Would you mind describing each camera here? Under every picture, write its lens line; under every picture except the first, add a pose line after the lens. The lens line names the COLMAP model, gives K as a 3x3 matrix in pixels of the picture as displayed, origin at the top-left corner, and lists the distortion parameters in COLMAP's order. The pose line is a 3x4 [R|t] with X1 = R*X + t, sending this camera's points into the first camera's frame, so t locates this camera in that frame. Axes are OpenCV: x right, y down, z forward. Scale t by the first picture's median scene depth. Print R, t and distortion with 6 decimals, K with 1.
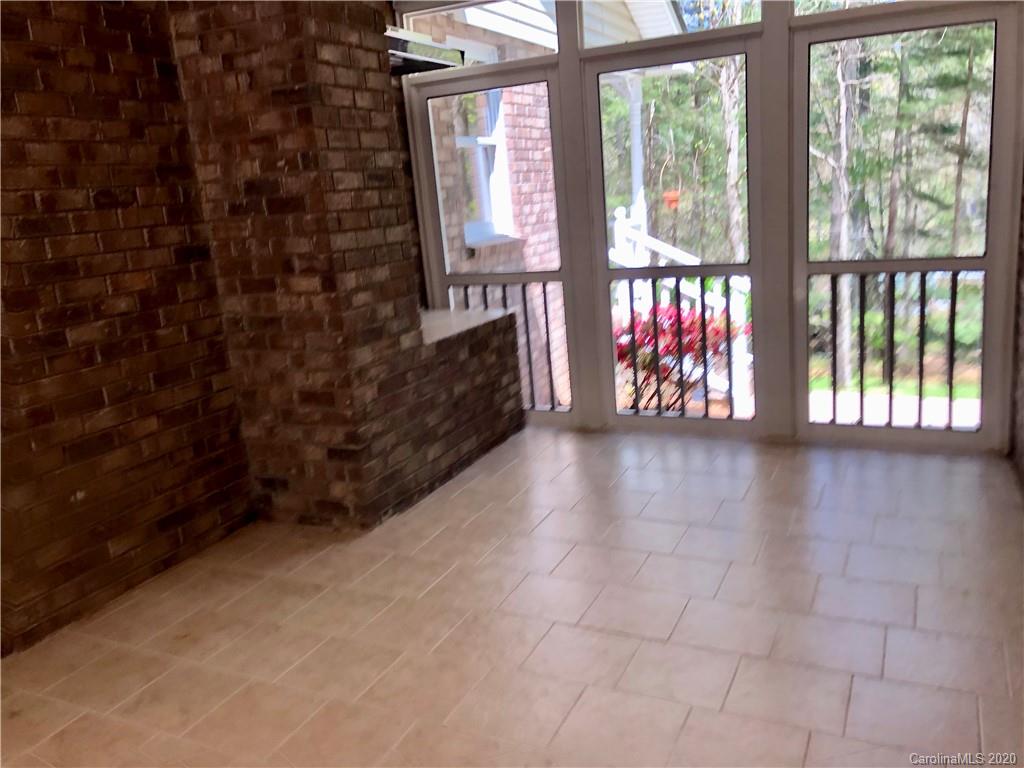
lens RADIAL K [[832.7, 0, 512.0], [0, 832.7, 384.0], [0, 0, 1]] dist [0.057856, -0.073145]
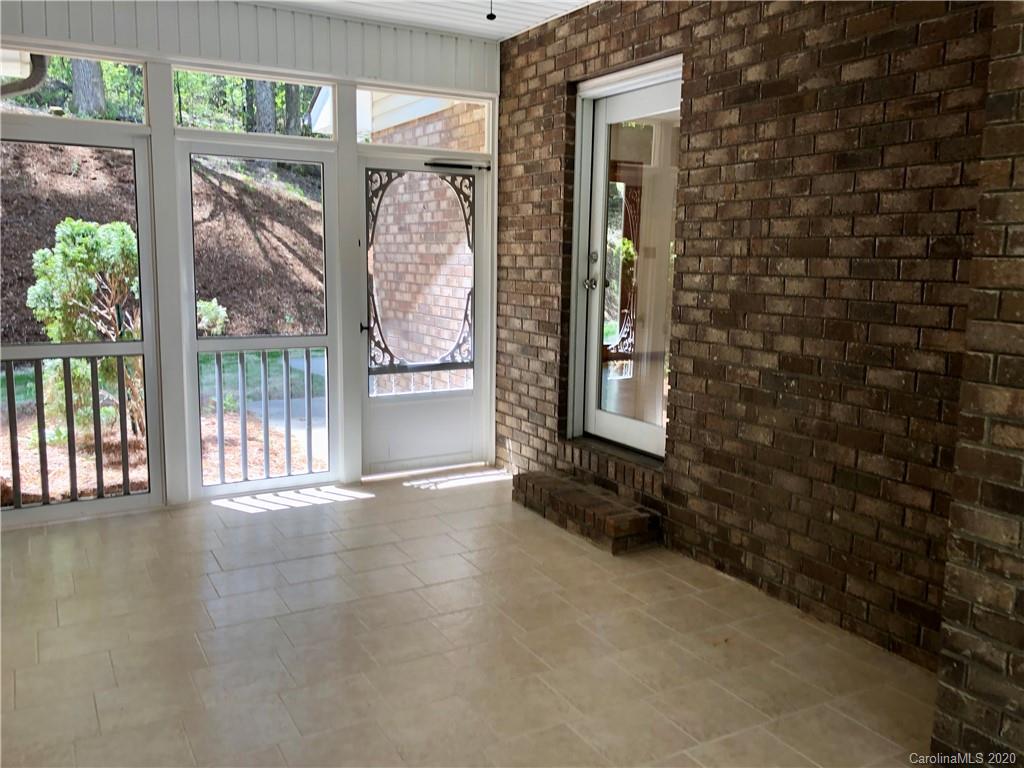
lens RADIAL K [[832.7, 0, 512.0], [0, 832.7, 384.0], [0, 0, 1]] dist [0.057856, -0.073145]
pose [[-0.563382, 0.186655, -0.804836, 0.568130], [-0.168974, 0.927523, 0.333390, -0.319241], [0.808733, 0.323822, -0.491010, 1.154396]]
